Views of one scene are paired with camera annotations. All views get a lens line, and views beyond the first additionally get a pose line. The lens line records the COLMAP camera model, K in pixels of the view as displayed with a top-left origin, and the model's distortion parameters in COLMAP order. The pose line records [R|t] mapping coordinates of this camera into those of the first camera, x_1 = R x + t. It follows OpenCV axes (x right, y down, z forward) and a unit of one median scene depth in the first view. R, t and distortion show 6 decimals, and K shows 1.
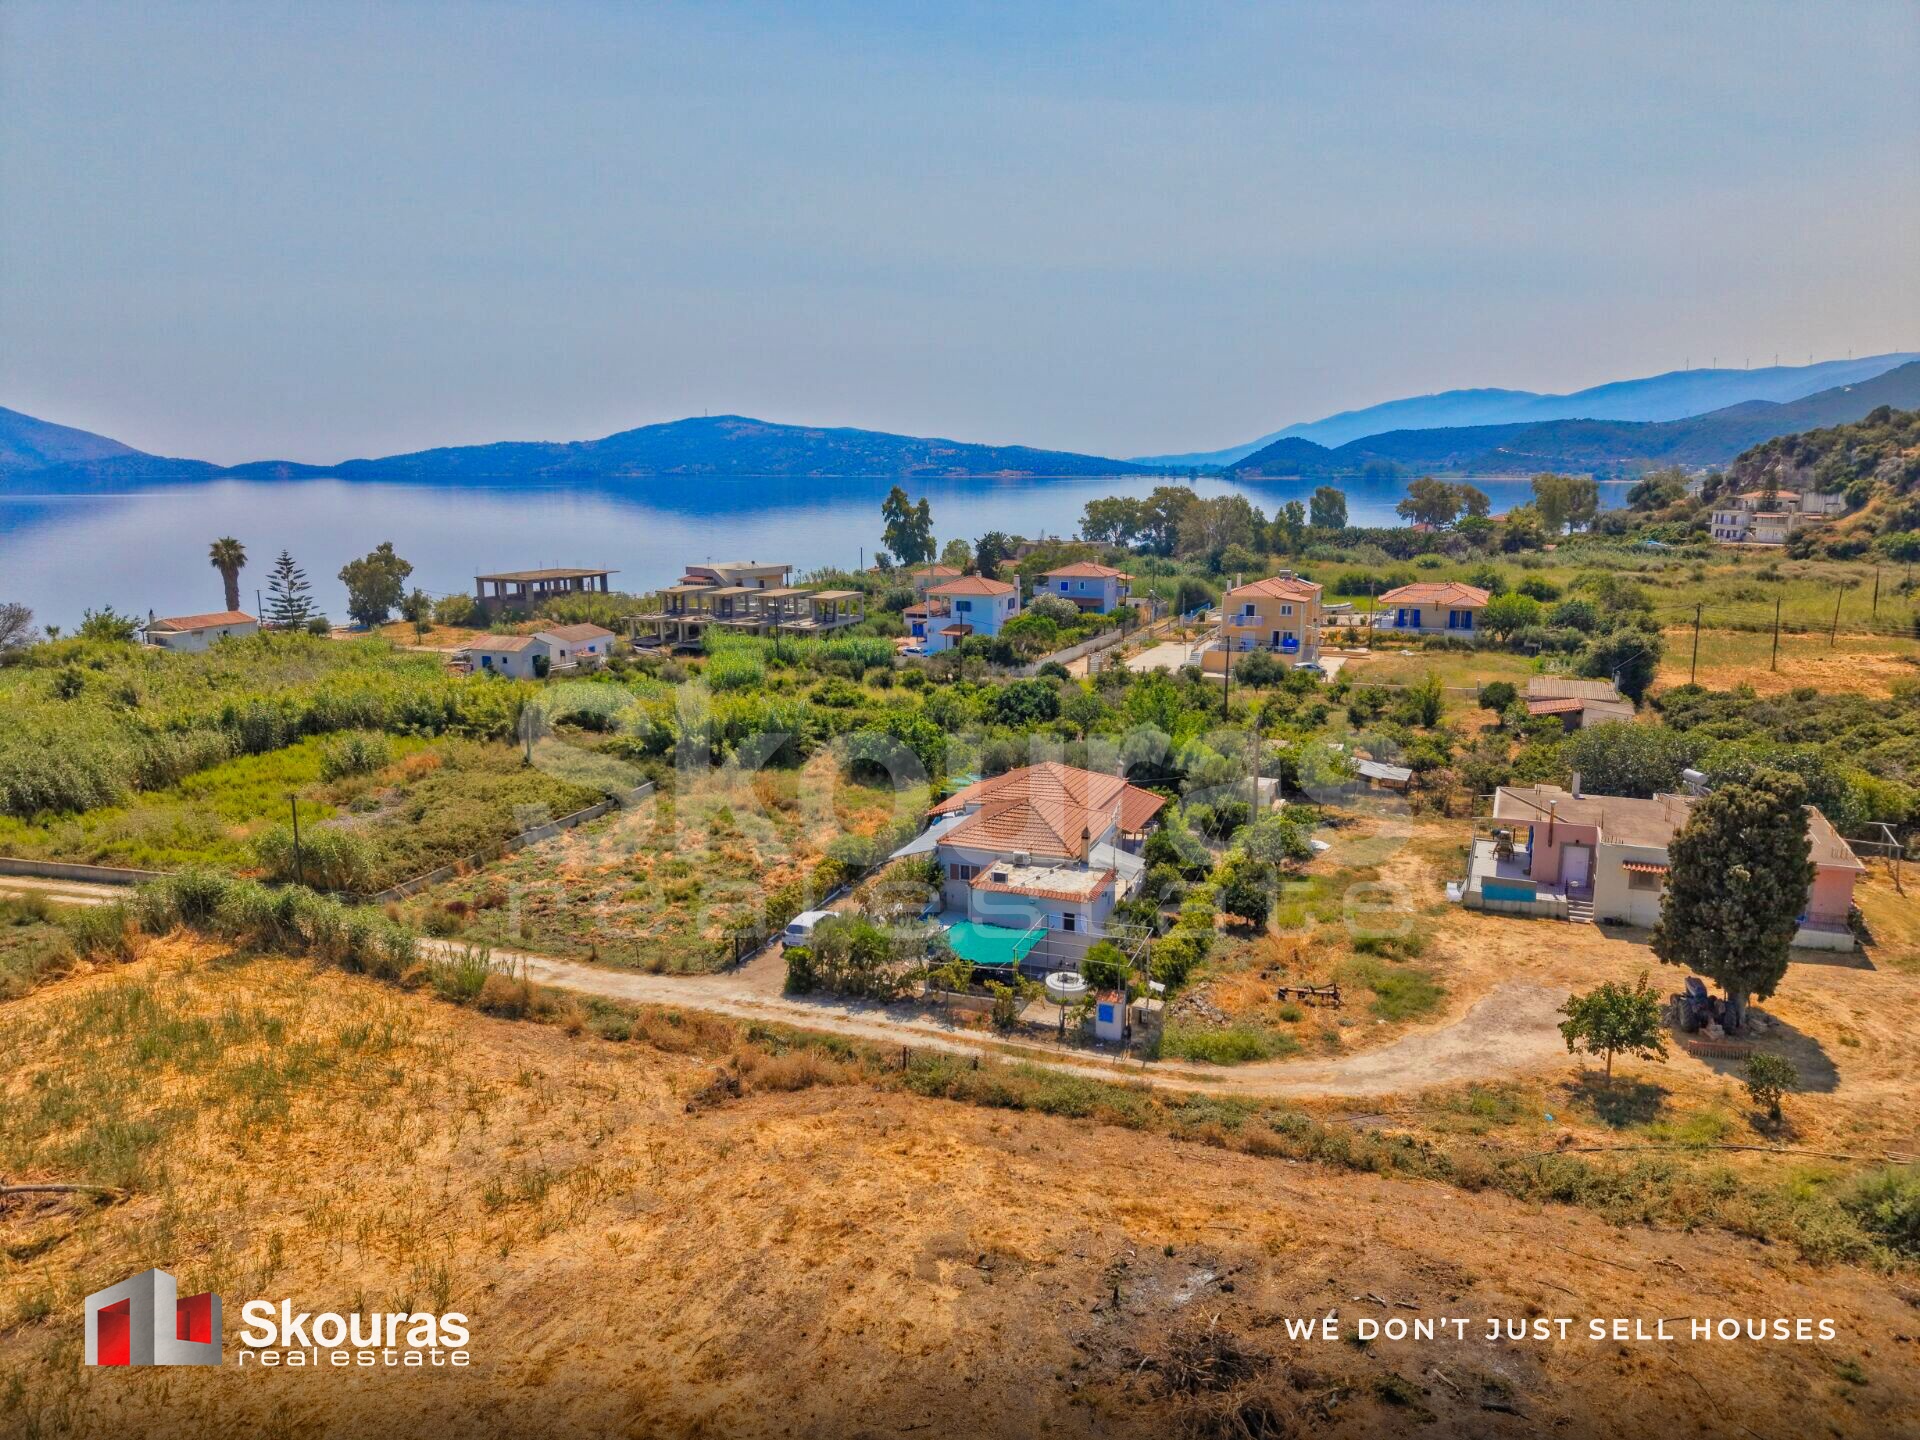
lens RADIAL K [[1257.7, 0, 972.7], [0, 1257.7, 722.0], [0, 0, 1]] dist [0.062820, -0.091272]
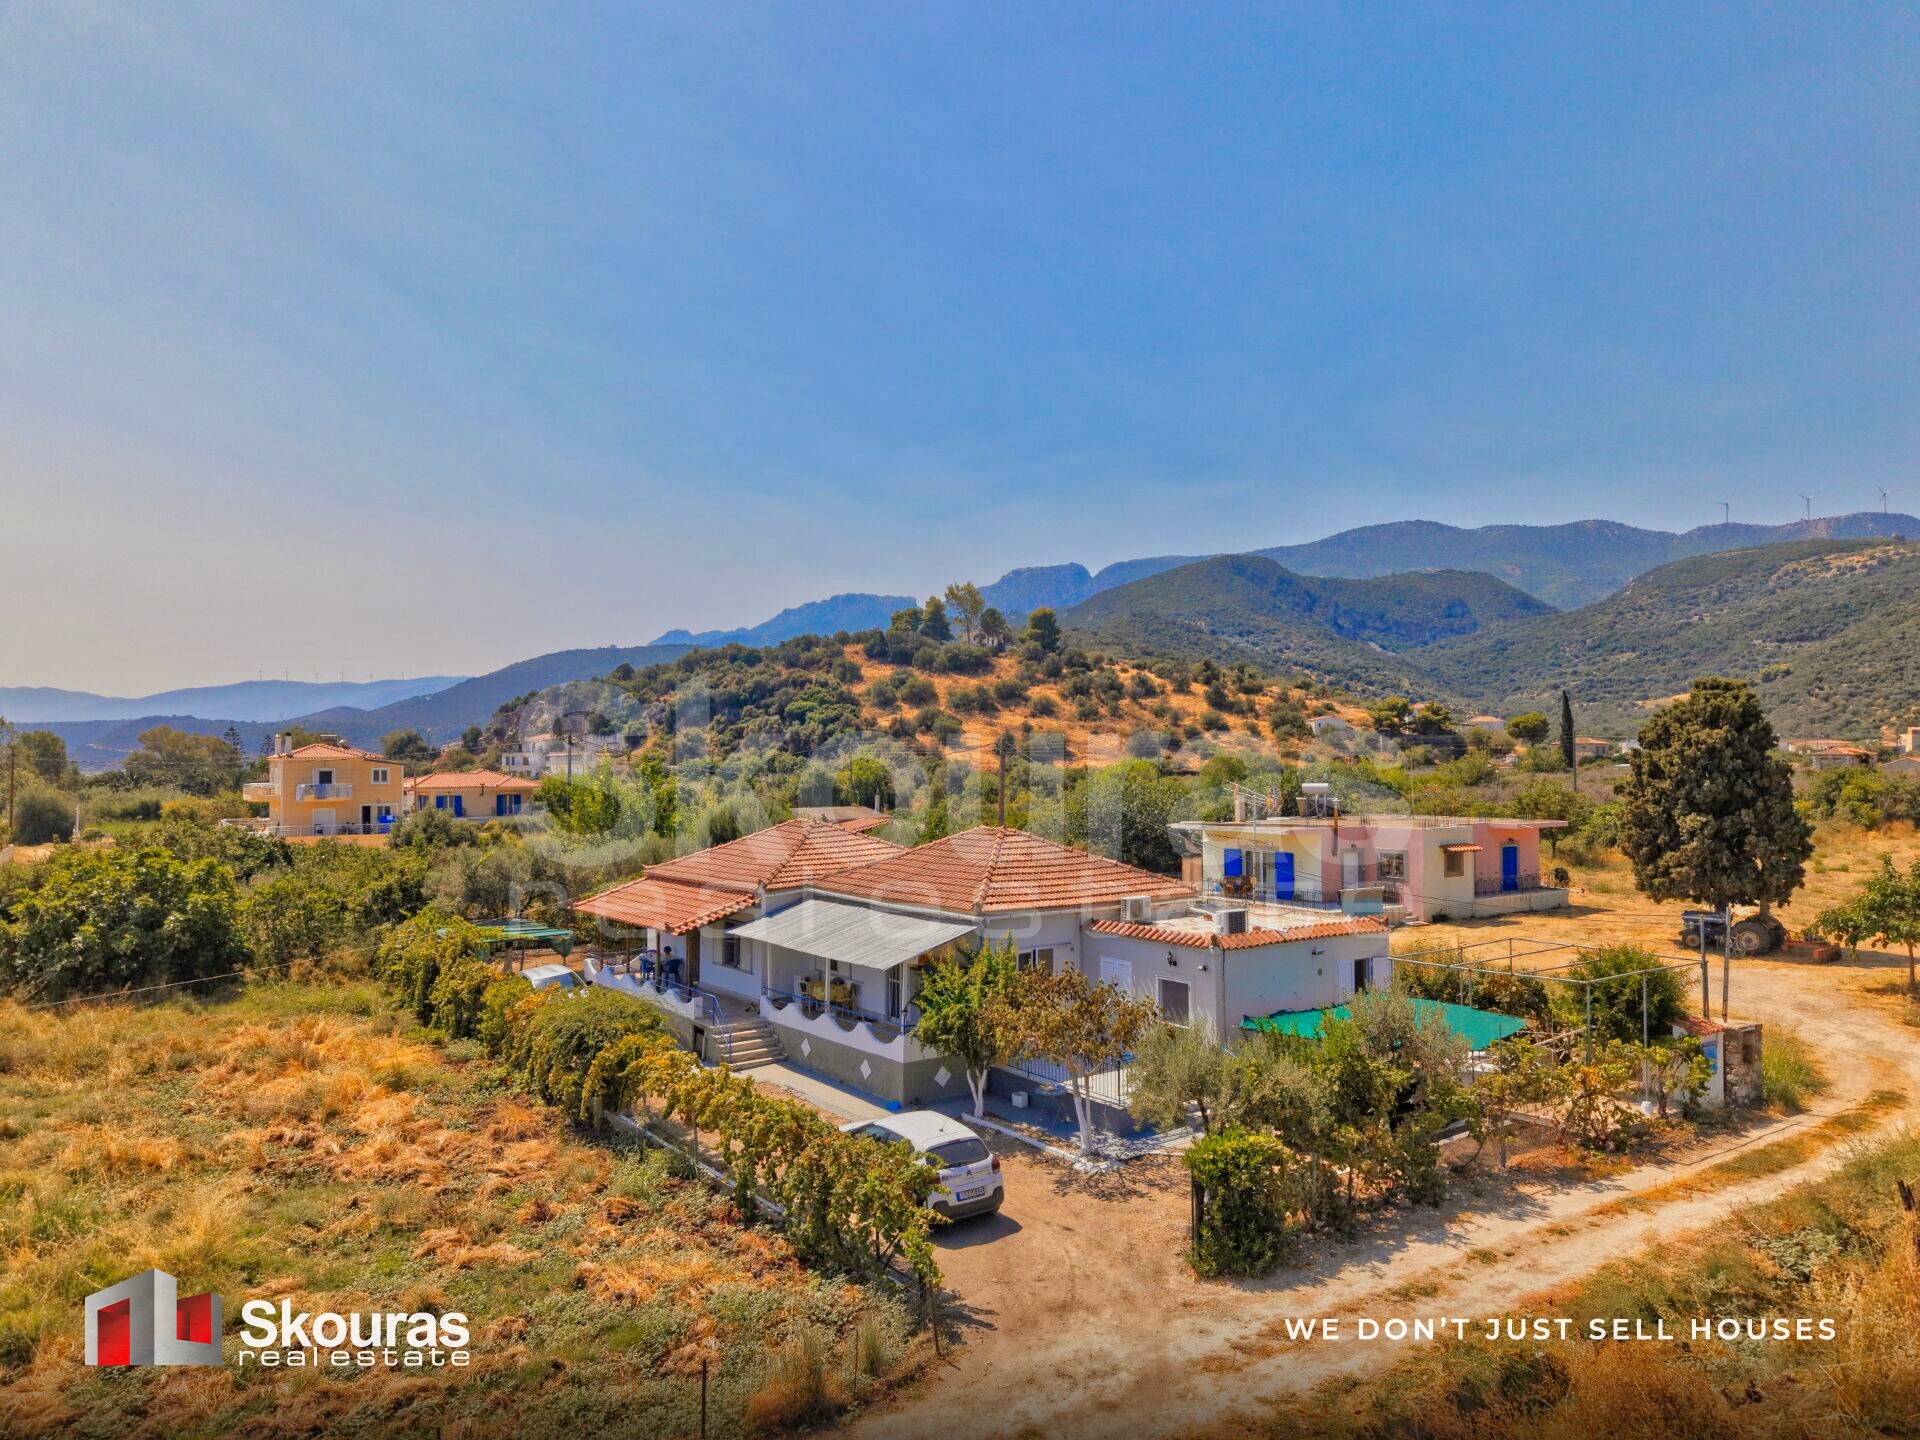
lens RADIAL K [[1268.9, 0, 974.2], [0, 1268.9, 780.7], [0, 0, 1]] dist [0.085689, -0.071647]
pose [[0.549311, -0.011870, 0.835534, -0.127290], [0.165272, 0.981690, -0.094710, 0.028413], [-0.819111, 0.190116, 0.541215, 0.229484]]
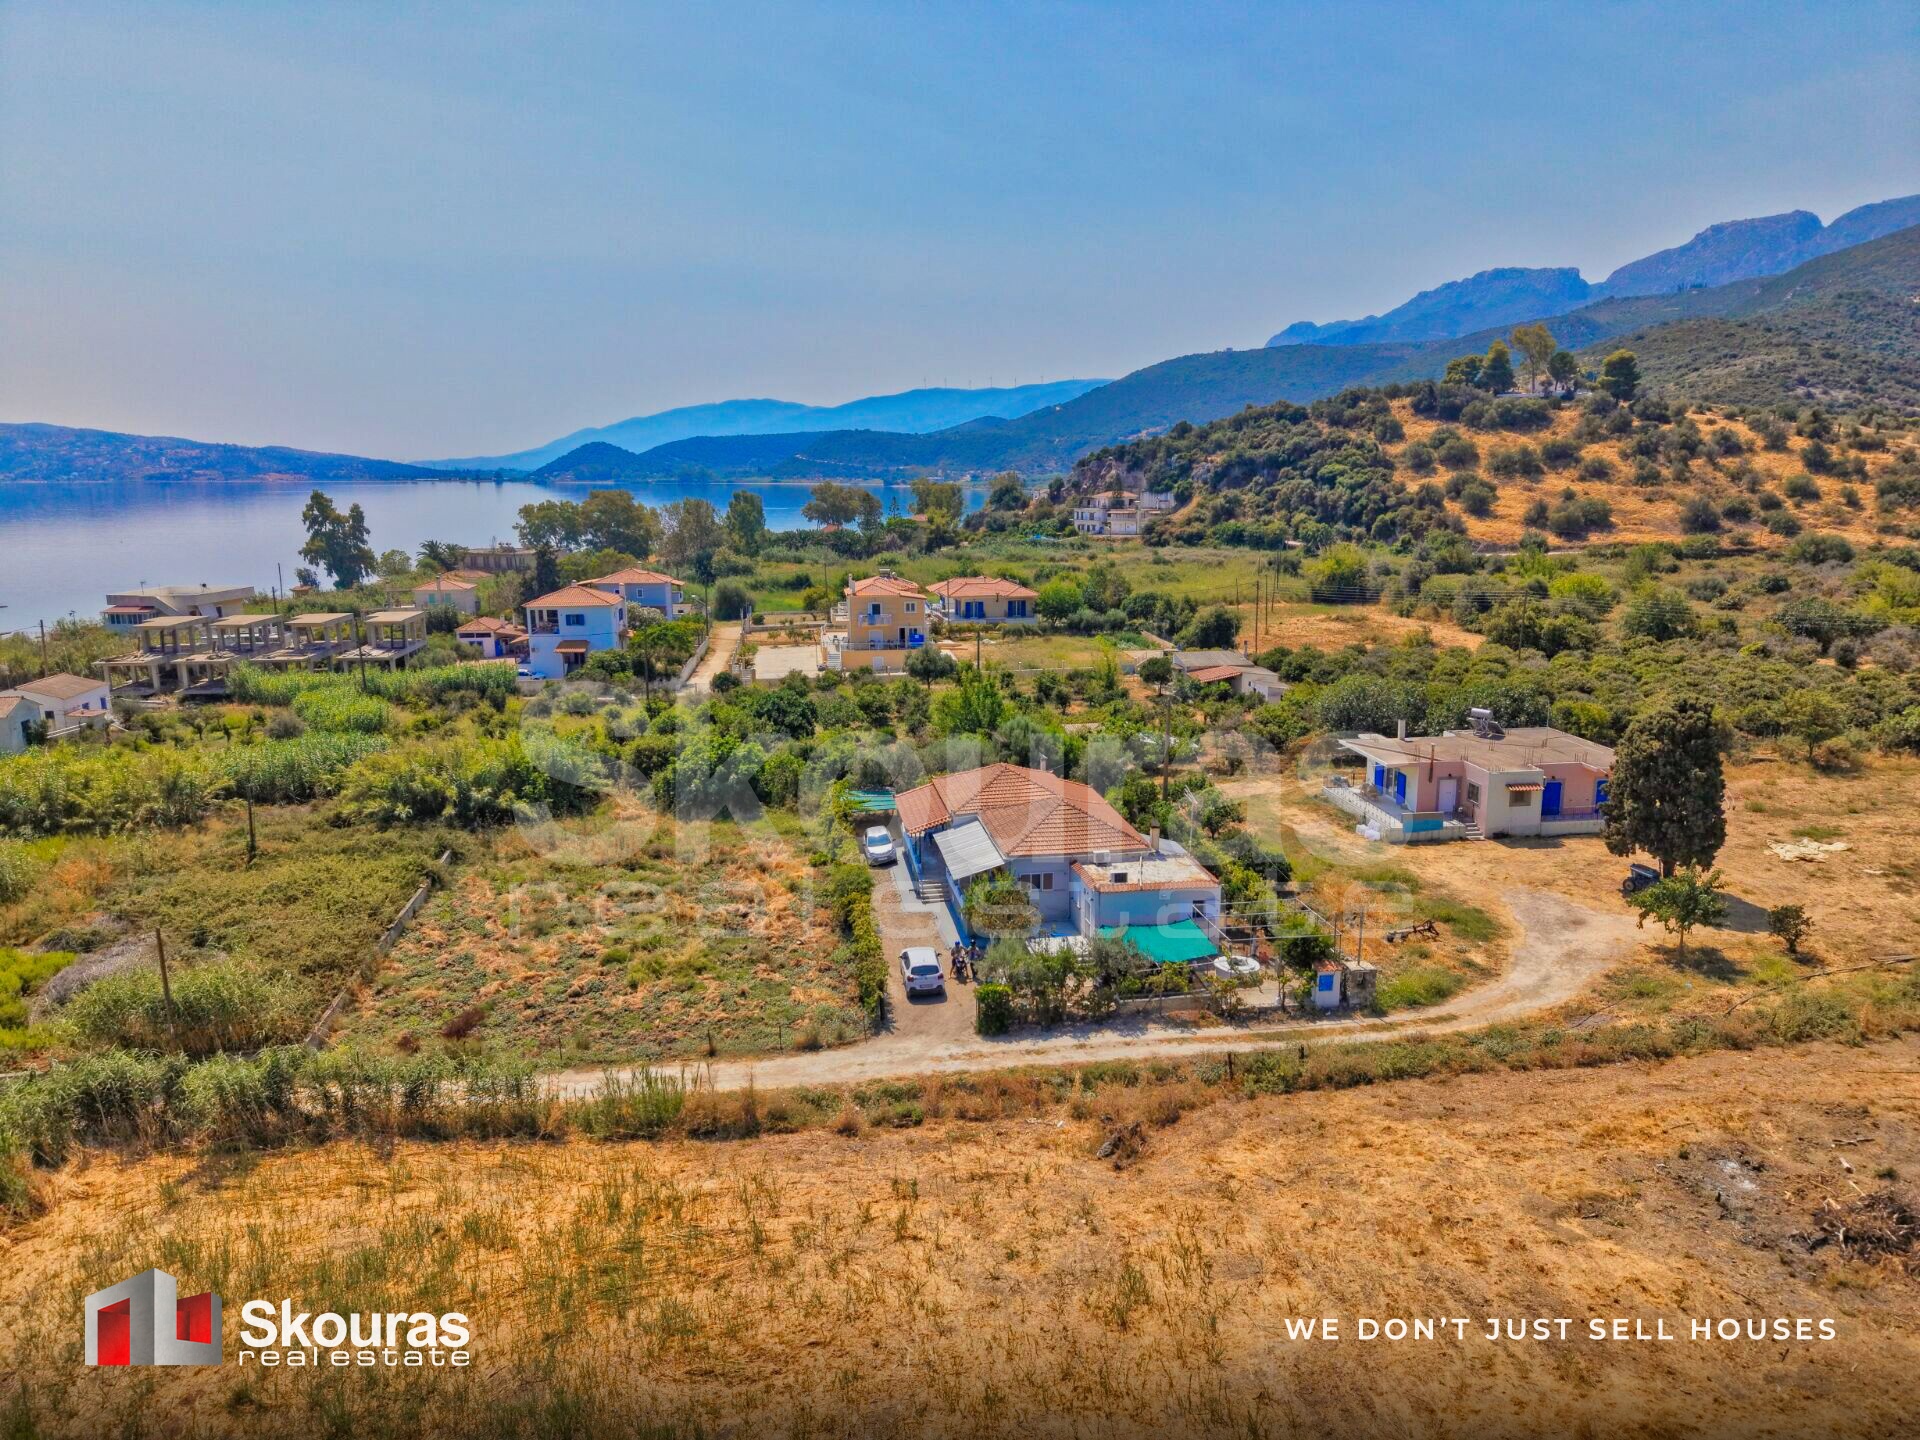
lens RADIAL K [[1257.7, 0, 972.7], [0, 1257.7, 722.0], [0, 0, 1]] dist [0.062820, -0.091272]
pose [[0.866315, -0.098071, 0.489775, -0.157056], [0.099903, 0.994743, 0.022476, -0.008876], [-0.489405, 0.029459, 0.871559, 0.055252]]
